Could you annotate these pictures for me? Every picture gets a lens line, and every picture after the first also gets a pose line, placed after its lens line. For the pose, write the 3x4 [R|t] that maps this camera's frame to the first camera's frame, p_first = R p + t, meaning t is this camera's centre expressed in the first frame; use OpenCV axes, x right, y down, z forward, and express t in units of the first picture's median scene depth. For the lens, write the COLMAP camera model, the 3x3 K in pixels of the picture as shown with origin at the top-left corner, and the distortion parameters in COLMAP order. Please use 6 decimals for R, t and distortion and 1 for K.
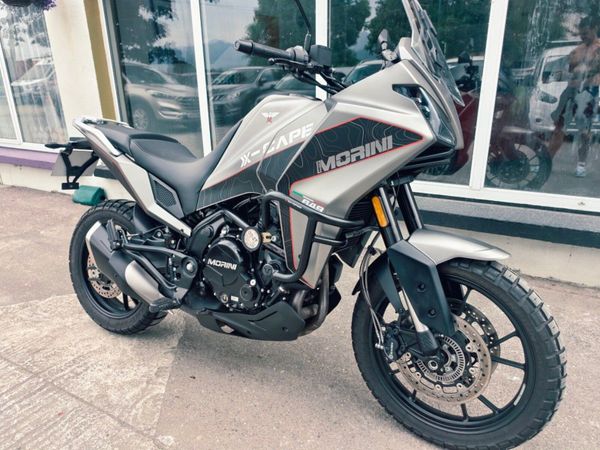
lens RADIAL K [[423.7, 0, 301.6], [0, 423.7, 225.0], [0, 0, 1]] dist [0.006479, -0.006786]
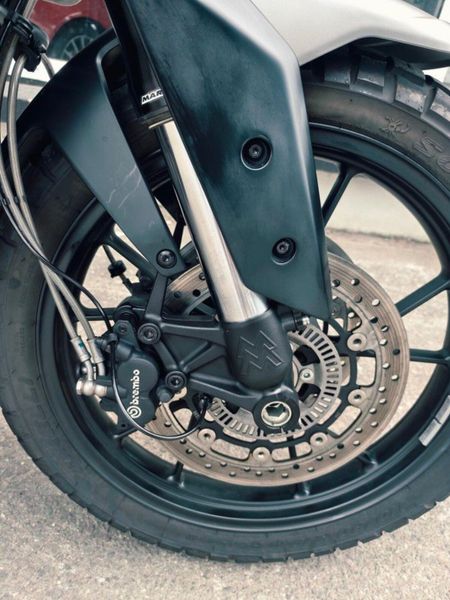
lens RADIAL K [[423.7, 0, 224.0], [0, 423.7, 301.4], [0, 0, 1]] dist [0.006479, -0.006786]
pose [[0.813163, -0.150067, 0.562357, 0.093973], [0.012162, 0.970360, 0.241358, 0.144799], [-0.581908, -0.189424, 0.790886, 0.668552]]
